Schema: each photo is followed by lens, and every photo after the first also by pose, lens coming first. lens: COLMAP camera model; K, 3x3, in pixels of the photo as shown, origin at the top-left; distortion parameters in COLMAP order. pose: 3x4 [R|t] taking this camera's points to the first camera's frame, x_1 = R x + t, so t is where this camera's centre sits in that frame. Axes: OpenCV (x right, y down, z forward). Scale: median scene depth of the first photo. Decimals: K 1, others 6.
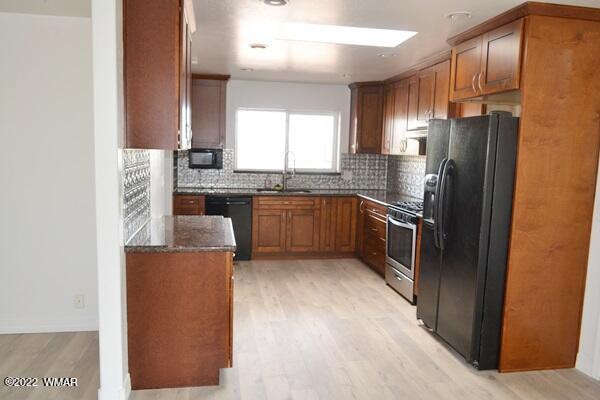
lens RADIAL K [[478.3, 0, 300.0], [0, 478.3, 192.7], [0, 0, 1]] dist [0.025709, 0.001860]
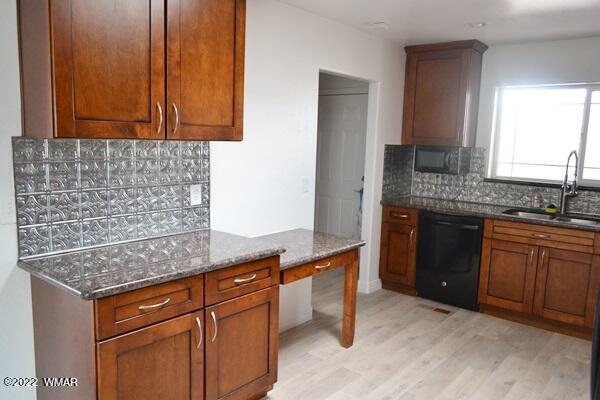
lens RADIAL K [[478.3, 0, 300.0], [0, 478.3, 192.7], [0, 0, 1]] dist [0.025709, 0.001860]
pose [[0.650240, 0.074635, -0.756054, 0.233462], [-0.079544, 0.996381, 0.029948, -0.027367], [0.755553, 0.040666, 0.653824, 0.363100]]
